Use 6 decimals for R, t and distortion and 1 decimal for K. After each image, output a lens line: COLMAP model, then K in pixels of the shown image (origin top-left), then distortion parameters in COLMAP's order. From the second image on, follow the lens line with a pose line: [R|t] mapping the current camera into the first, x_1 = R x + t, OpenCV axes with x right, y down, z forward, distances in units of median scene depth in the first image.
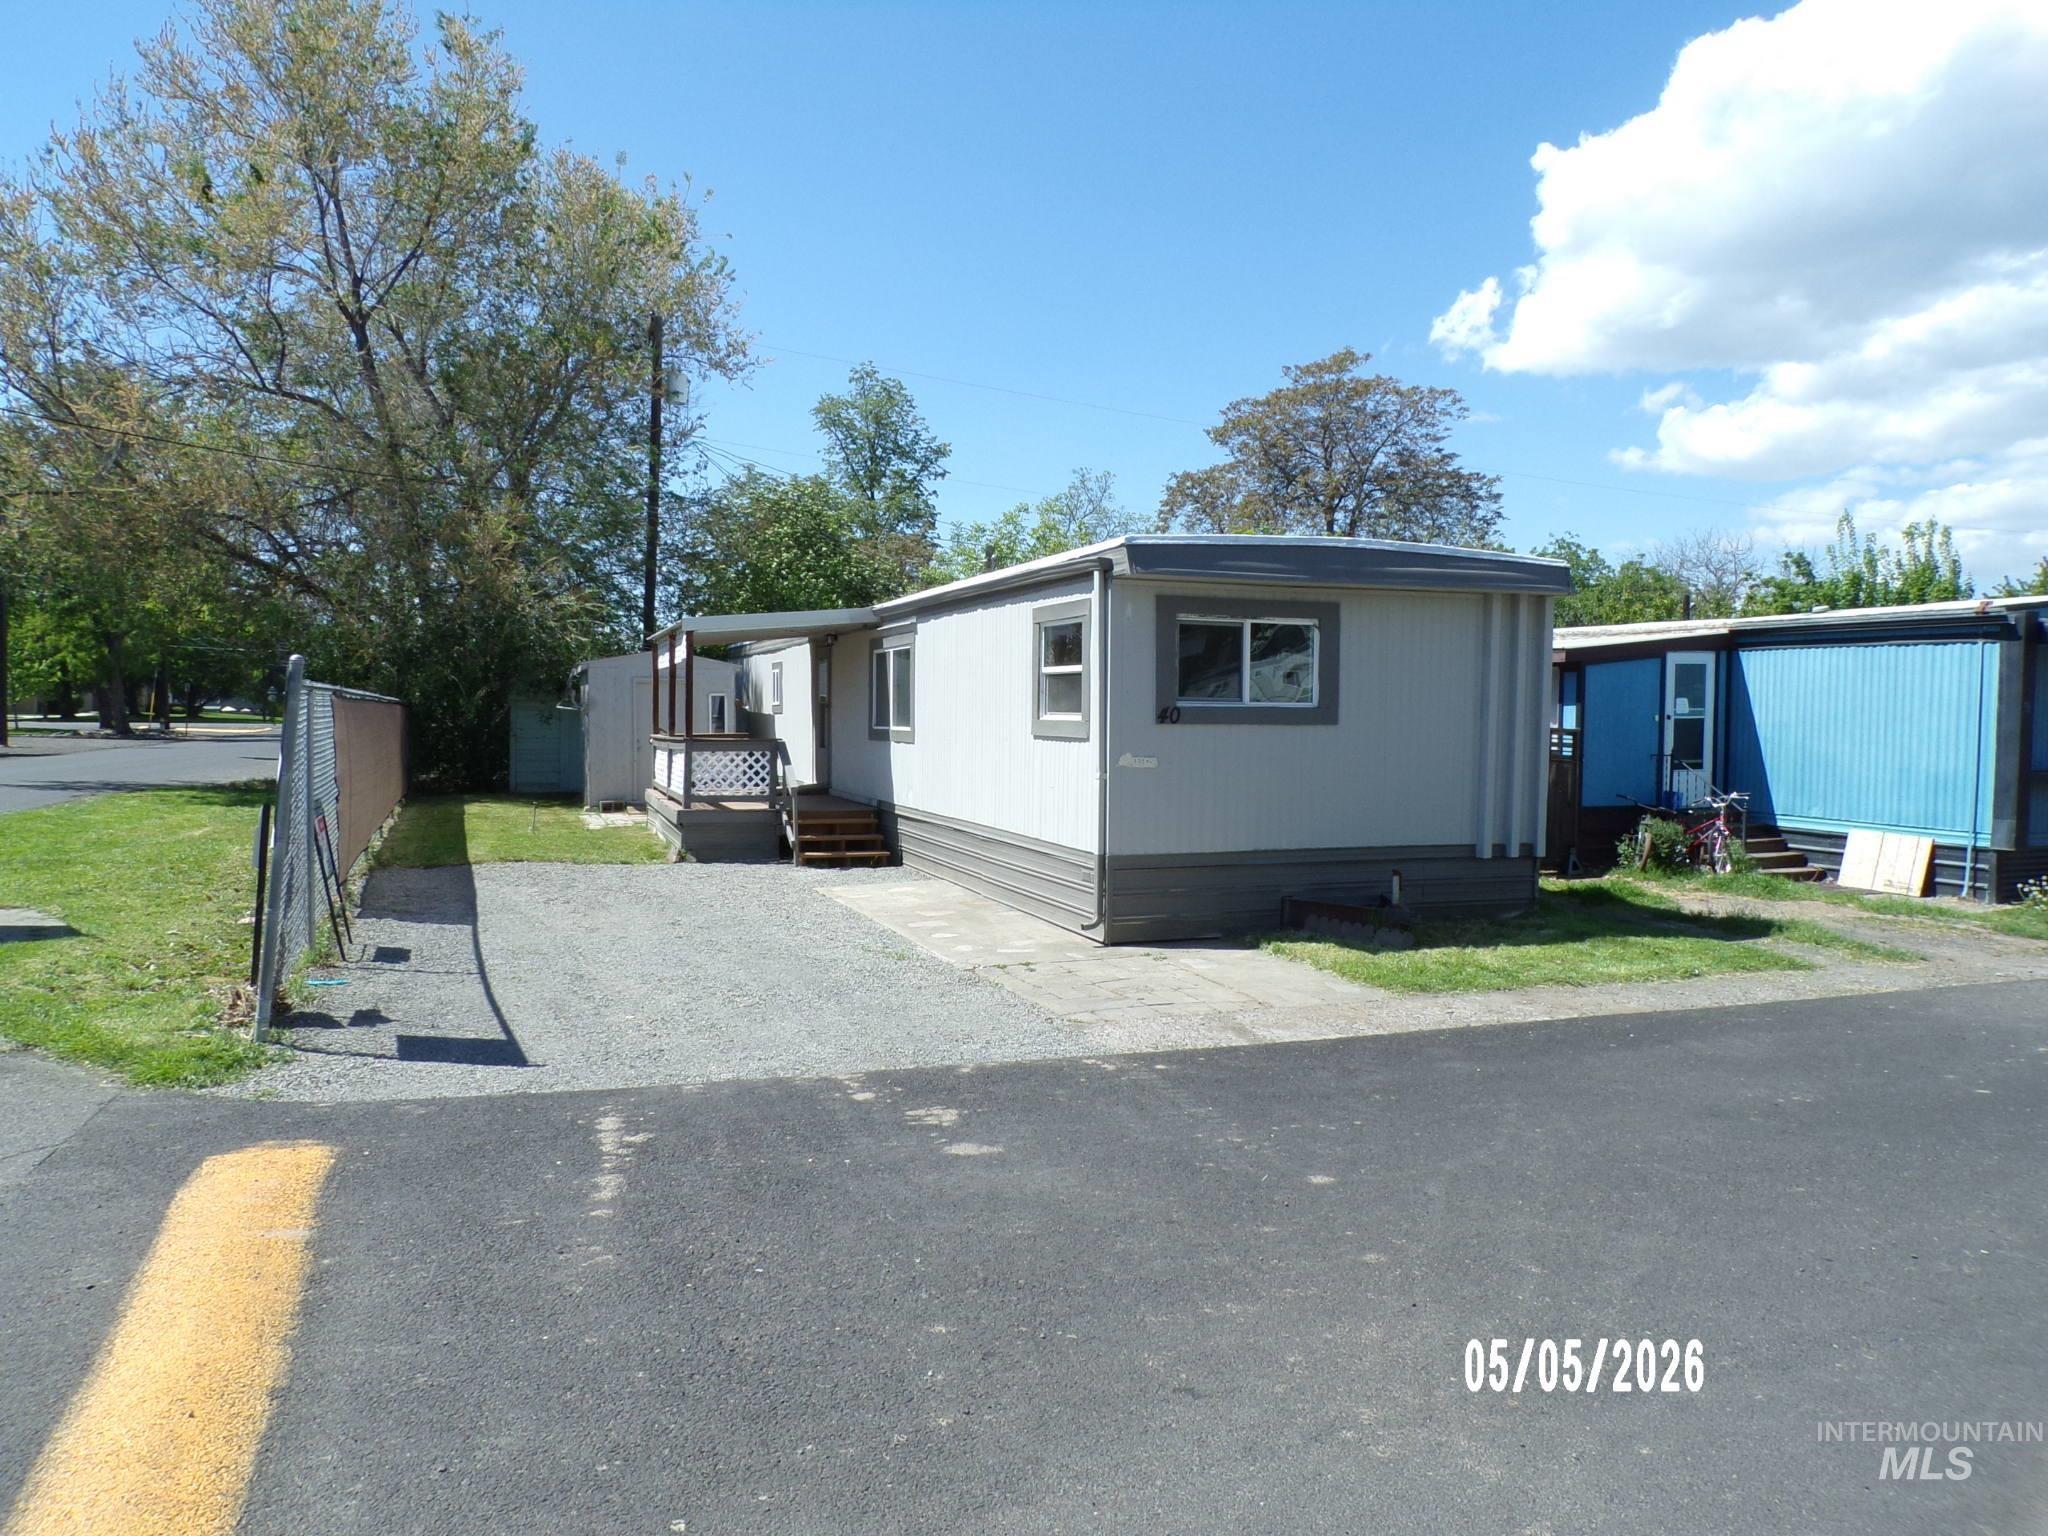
lens RADIAL K [[1388.5, 0, 1013.7], [0, 1388.5, 773.0], [0, 0, 1]] dist [-0.027265, 0.024674]
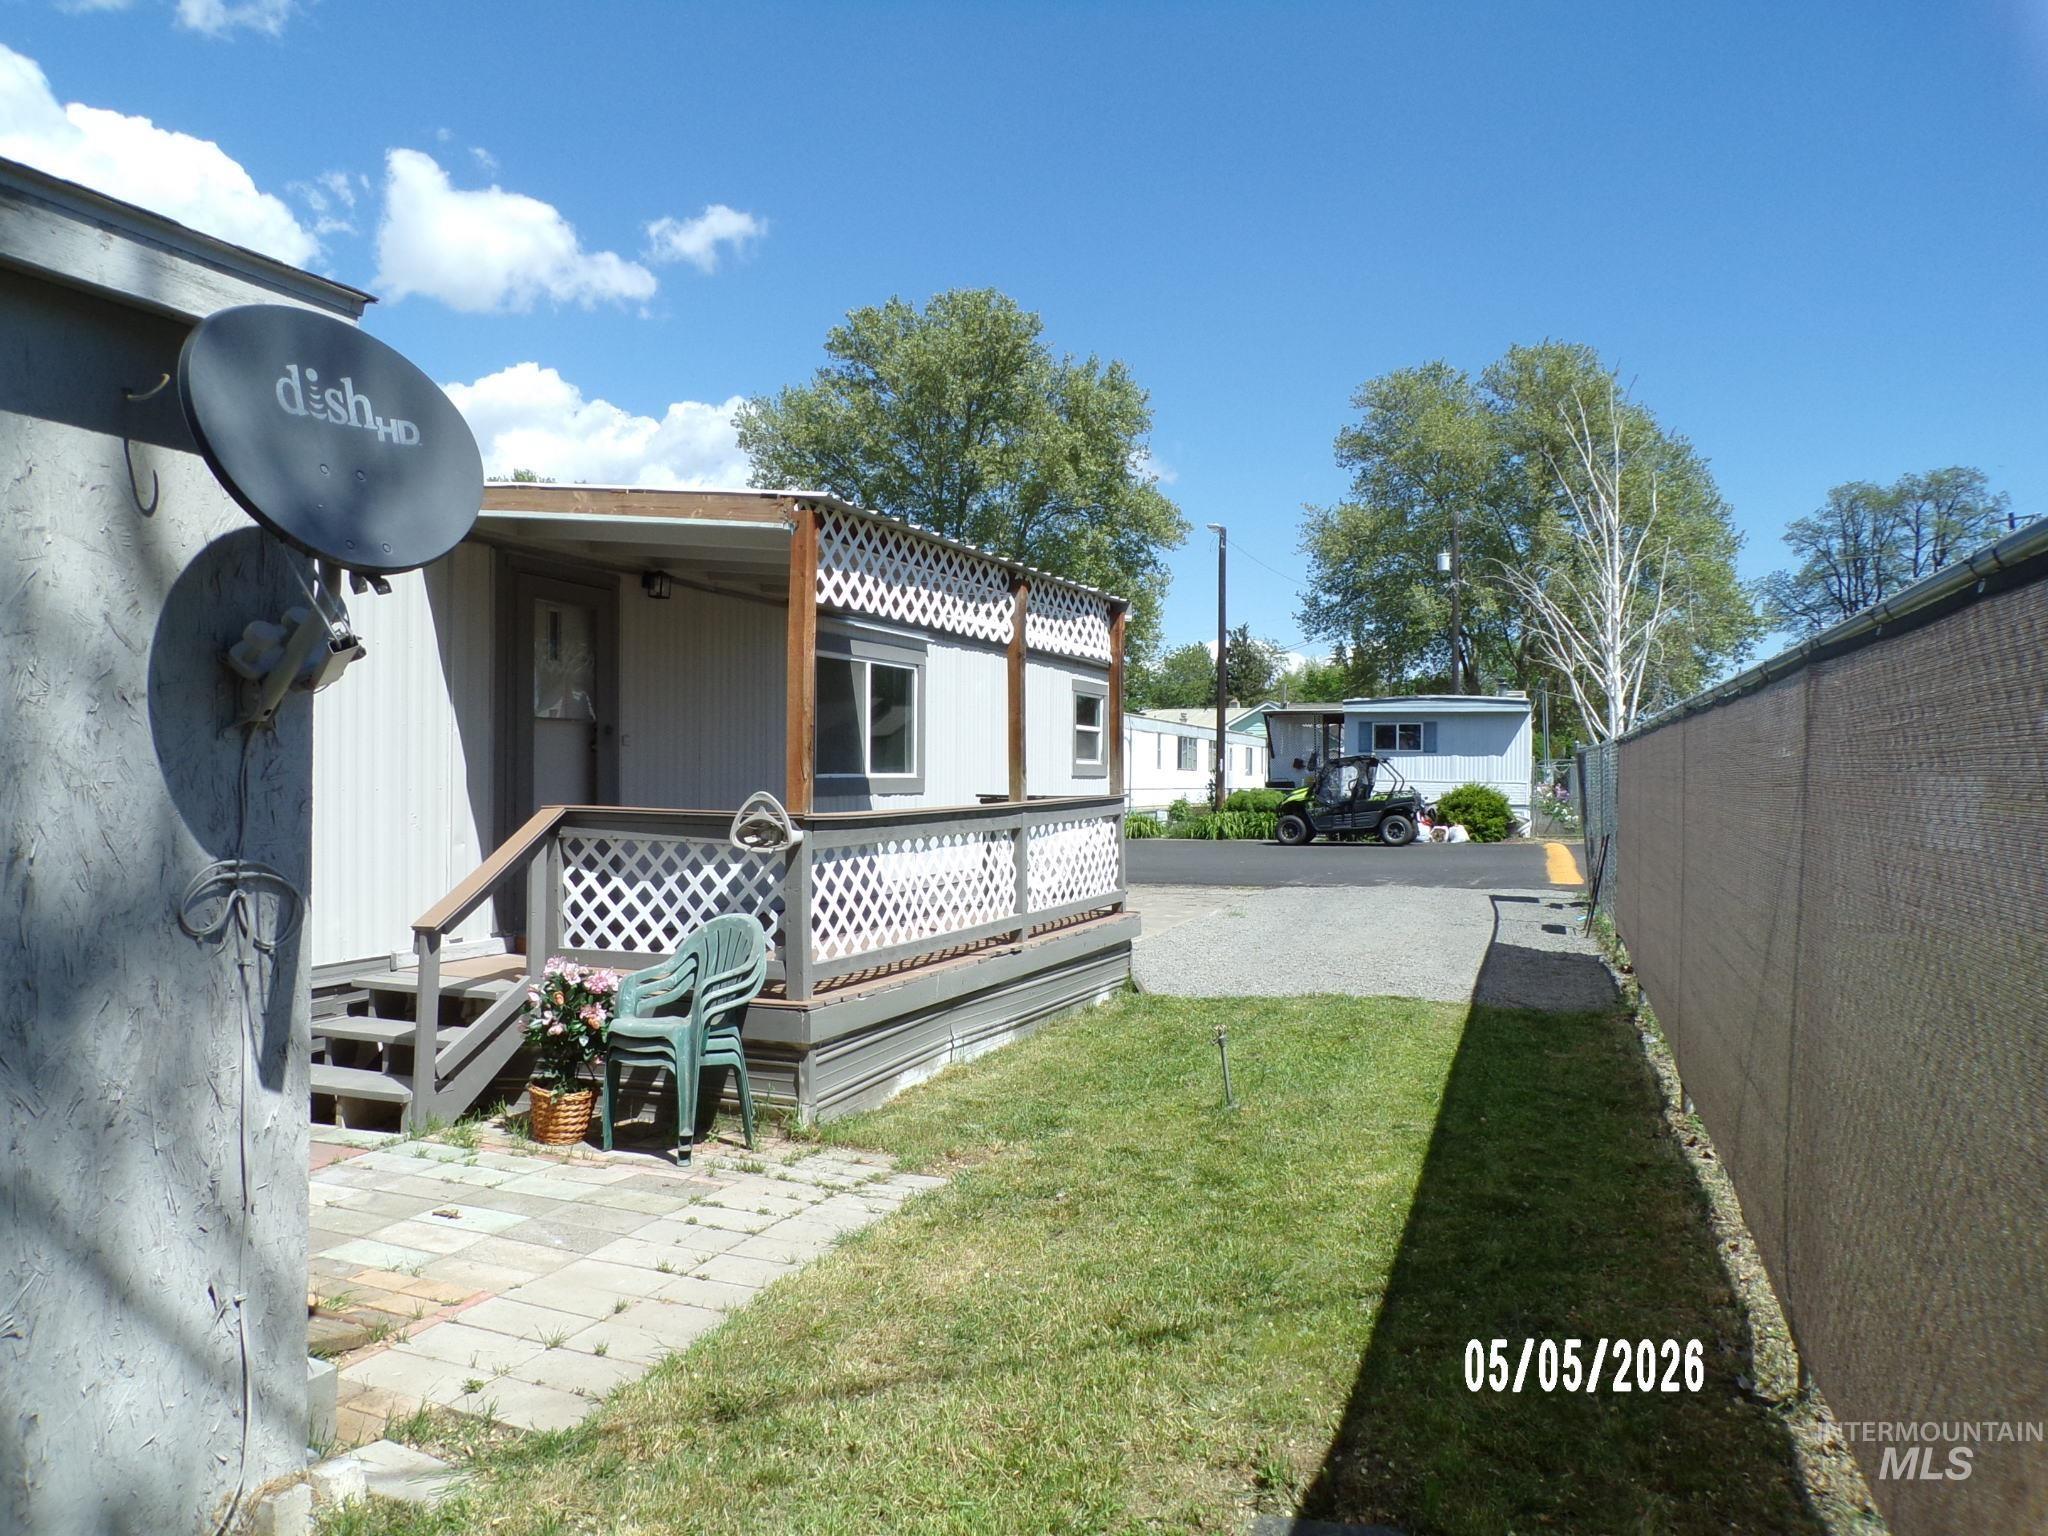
lens RADIAL K [[1388.5, 0, 1013.7], [0, 1388.5, 773.0], [0, 0, 1]] dist [-0.027265, 0.024674]
pose [[-0.730358, -0.015665, 0.682885, -0.586367], [0.015000, 0.999128, 0.038962, -0.057066], [-0.682900, 0.038699, -0.729486, 1.397756]]
